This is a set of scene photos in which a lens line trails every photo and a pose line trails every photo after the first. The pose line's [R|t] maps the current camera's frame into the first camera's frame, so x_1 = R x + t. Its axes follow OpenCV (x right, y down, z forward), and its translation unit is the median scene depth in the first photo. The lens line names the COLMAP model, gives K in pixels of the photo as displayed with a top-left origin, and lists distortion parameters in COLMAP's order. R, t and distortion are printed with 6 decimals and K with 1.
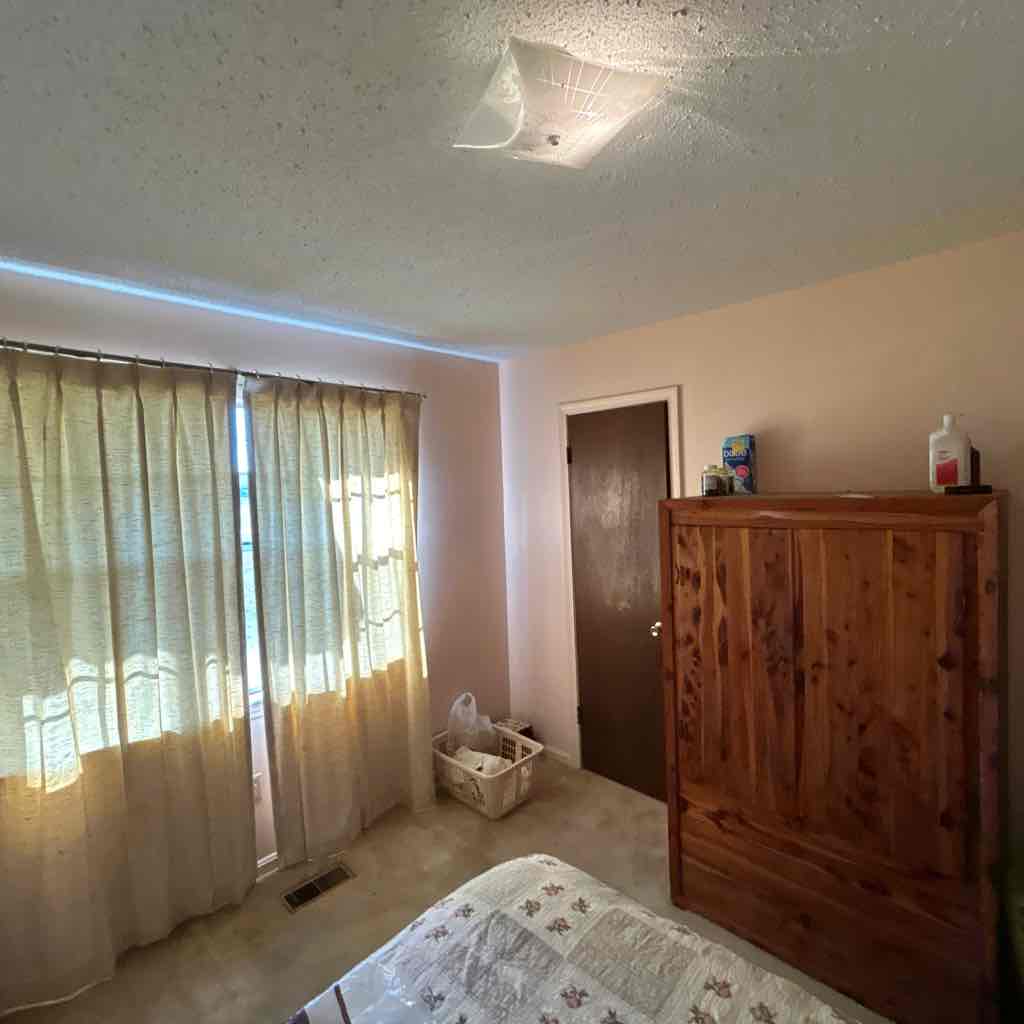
lens RADIAL K [[550.6, 0, 511.3], [0, 550.6, 511.7], [0, 0, 1]] dist [-0.014123, 0.012294]
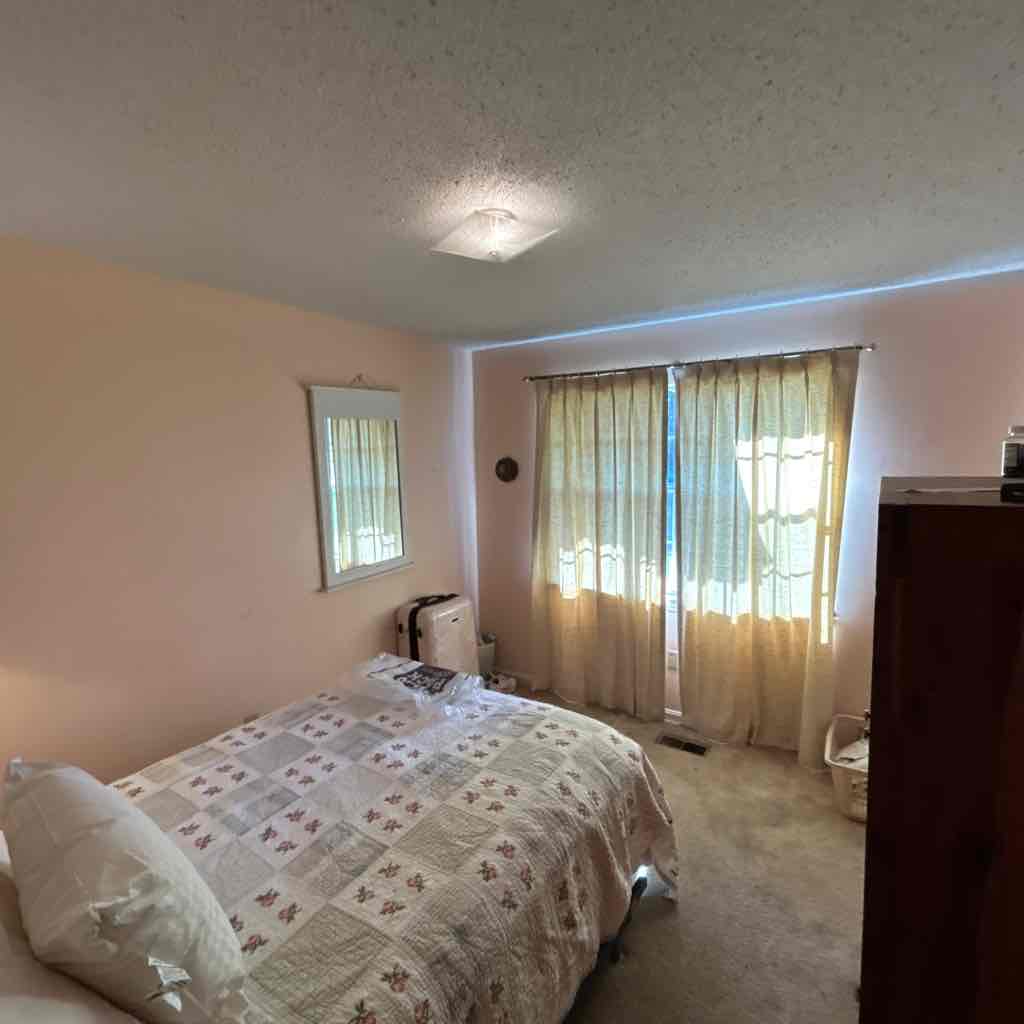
lens RADIAL K [[547.6, 0, 510.0], [0, 547.6, 510.5], [0, 0, 1]] dist [-0.001209, -0.000660]
pose [[0.182773, 0.131951, -0.974260, 0.786140], [-0.037576, 0.991166, 0.127191, -0.044506], [0.982437, 0.013362, 0.186116, 0.314425]]
